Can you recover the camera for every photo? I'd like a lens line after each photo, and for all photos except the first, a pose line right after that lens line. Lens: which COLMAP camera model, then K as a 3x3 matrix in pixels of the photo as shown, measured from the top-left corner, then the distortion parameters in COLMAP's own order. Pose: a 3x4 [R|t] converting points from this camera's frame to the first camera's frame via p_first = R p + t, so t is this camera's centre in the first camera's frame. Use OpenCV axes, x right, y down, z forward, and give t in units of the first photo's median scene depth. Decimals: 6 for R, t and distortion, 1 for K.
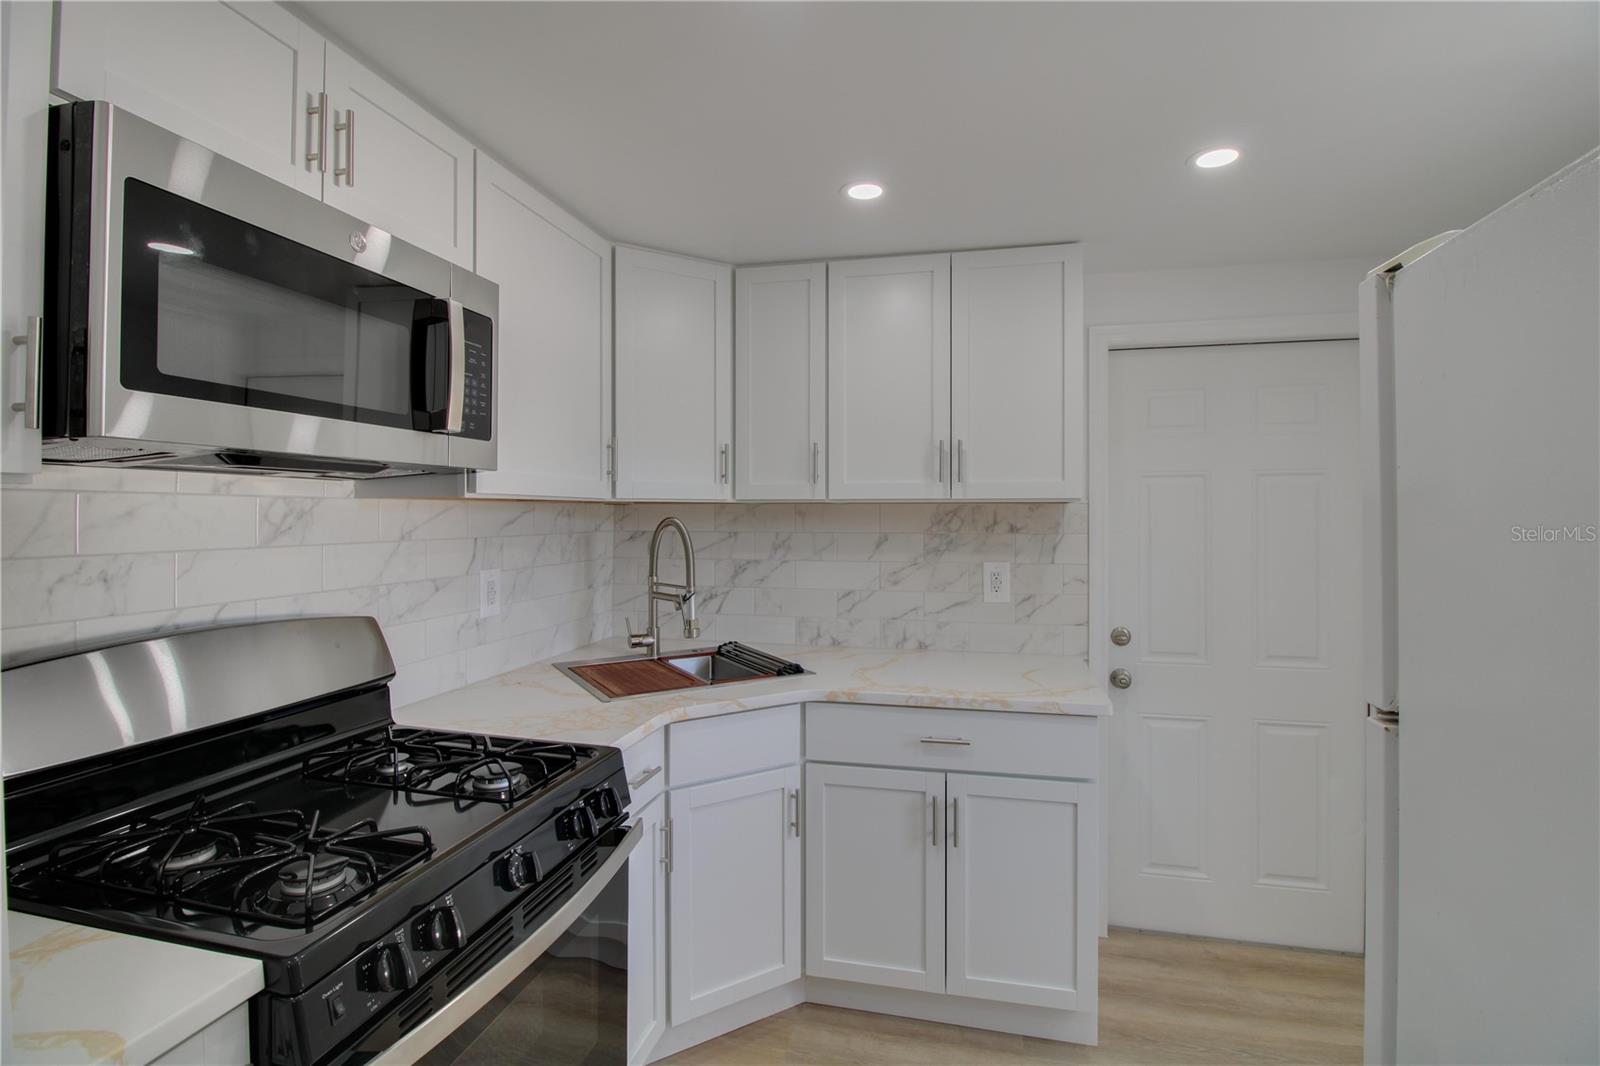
lens RADIAL K [[733.7, 0, 803.9], [0, 733.7, 522.3], [0, 0, 1]] dist [-0.010552, -0.004432]
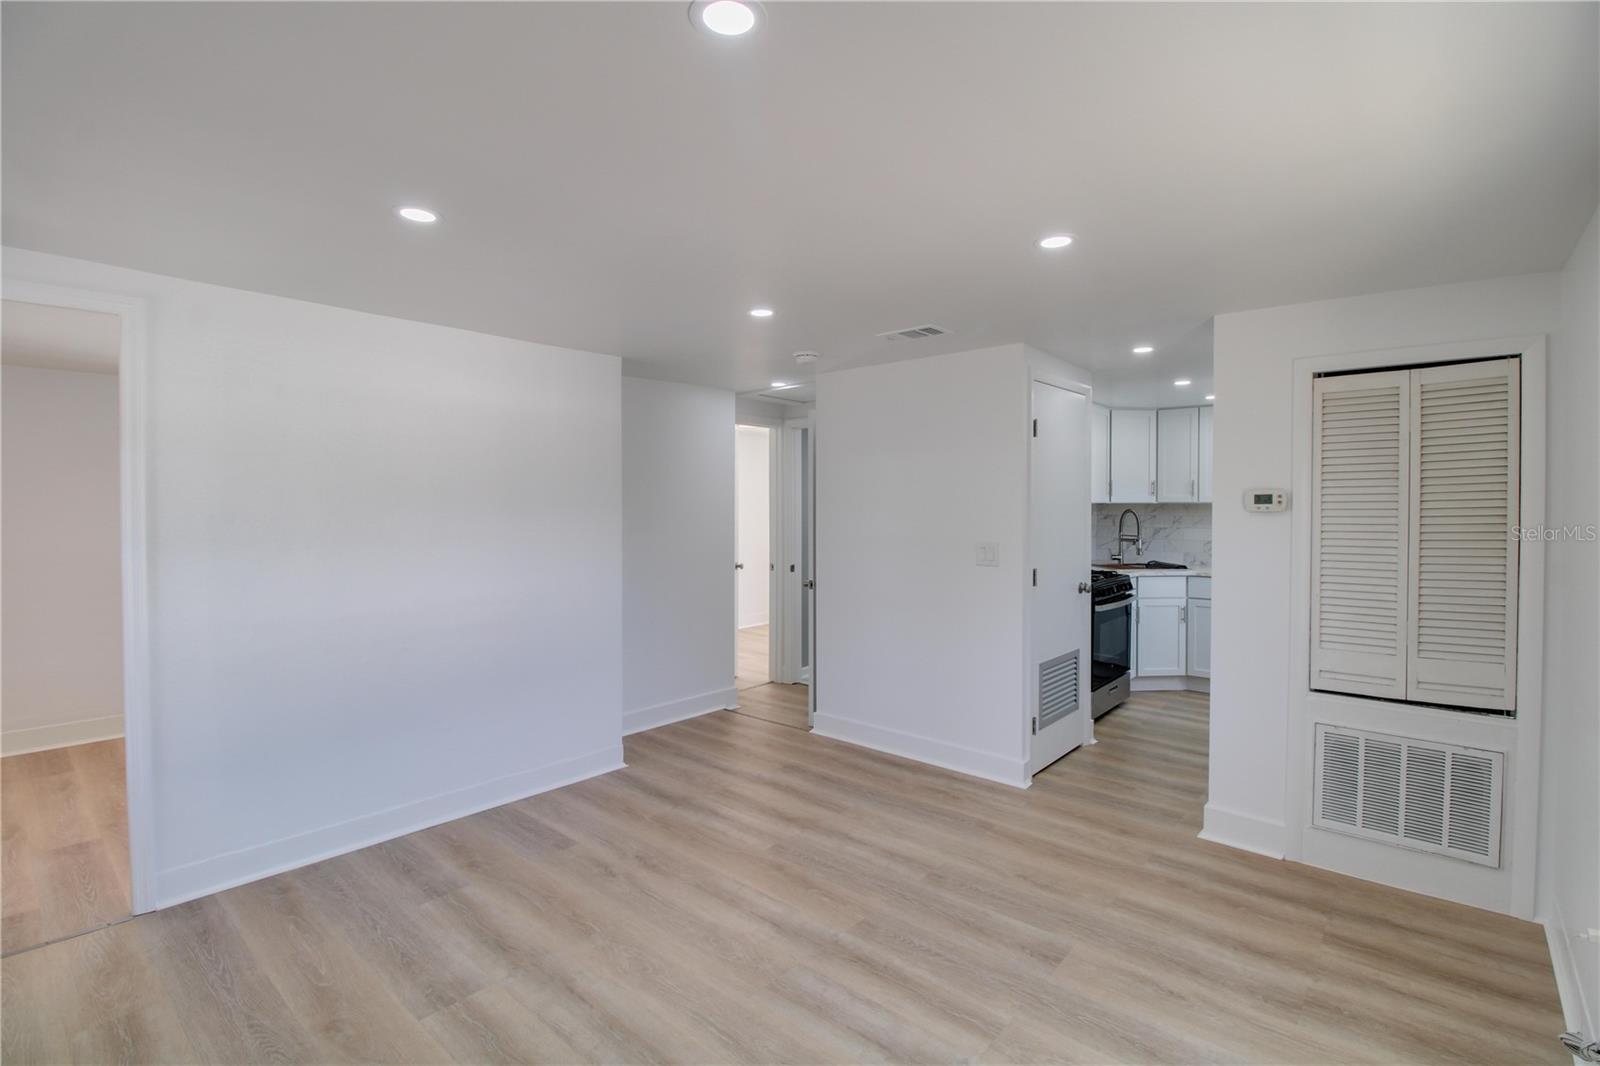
lens RADIAL K [[733.7, 0, 798.2], [0, 733.7, 521.5], [0, 0, 1]] dist [-0.010552, -0.004432]
pose [[0.883568, 0.007705, -0.468240, -0.006508], [0.000560, 0.999847, 0.017510, -0.009907], [0.468303, -0.015734, 0.883428, -1.890430]]
